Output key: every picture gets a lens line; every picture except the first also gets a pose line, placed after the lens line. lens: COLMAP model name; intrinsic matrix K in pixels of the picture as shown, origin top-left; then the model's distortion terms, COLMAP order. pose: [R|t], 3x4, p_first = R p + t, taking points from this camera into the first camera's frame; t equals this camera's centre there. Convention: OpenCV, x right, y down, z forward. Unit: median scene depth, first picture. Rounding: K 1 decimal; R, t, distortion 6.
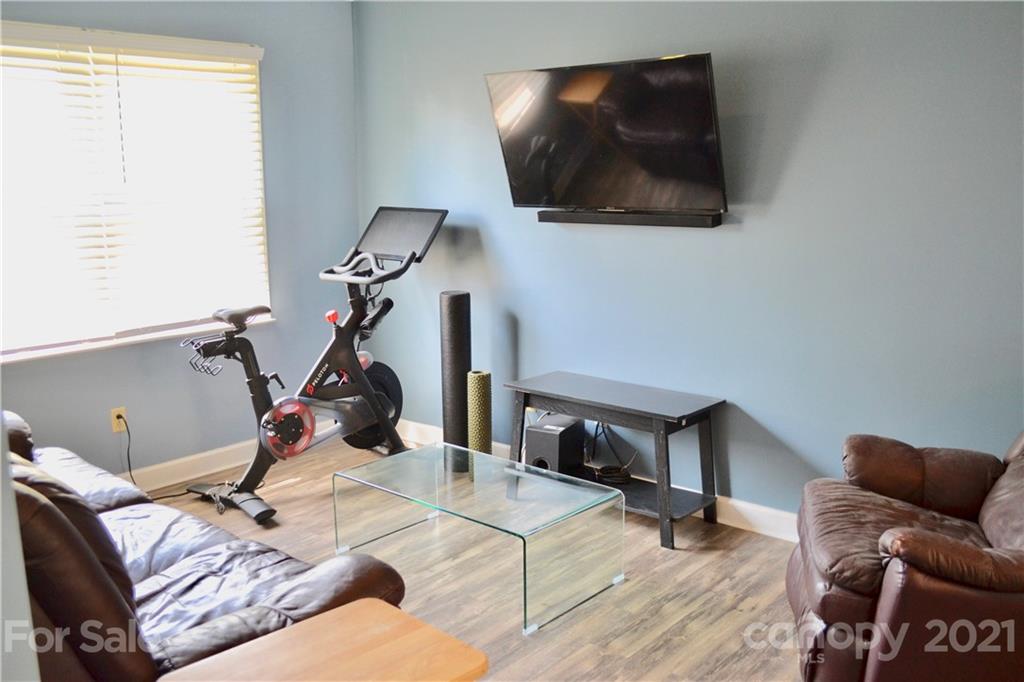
lens RADIAL K [[928.7, 0, 512.0], [0, 928.7, 341.0], [0, 0, 1]] dist [-0.004148, -0.000965]
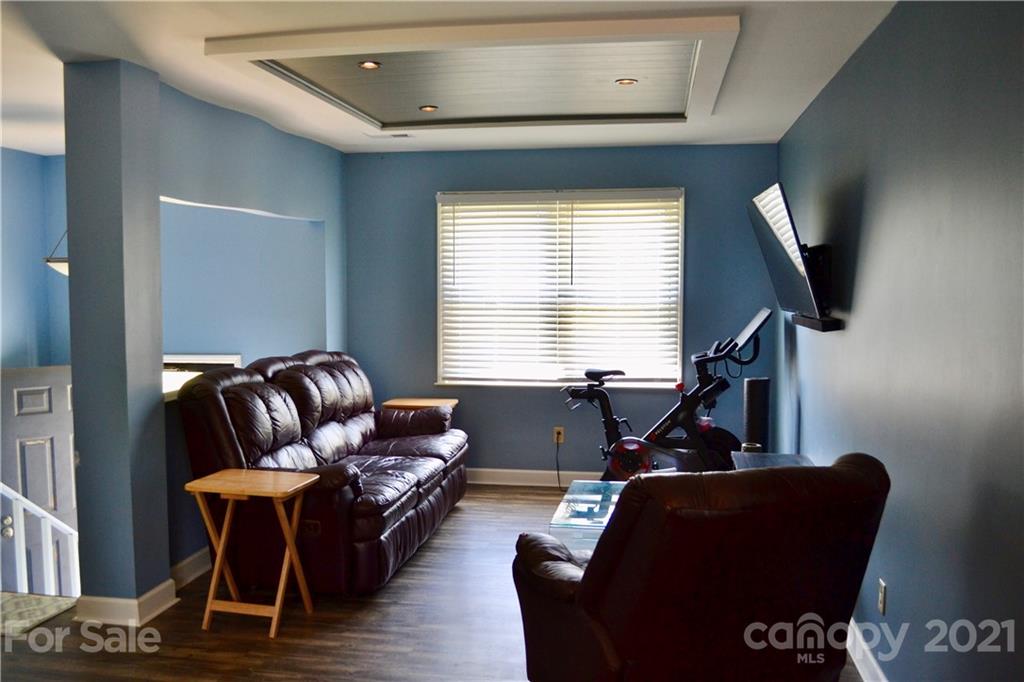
lens RADIAL K [[928.7, 0, 512.0], [0, 928.7, 341.0], [0, 0, 1]] dist [-0.004148, -0.000965]
pose [[0.546161, 0.071468, -0.834626, 0.809596], [-0.157206, 0.987396, -0.018322, -0.029555], [0.822797, 0.141215, 0.550512, 0.066561]]
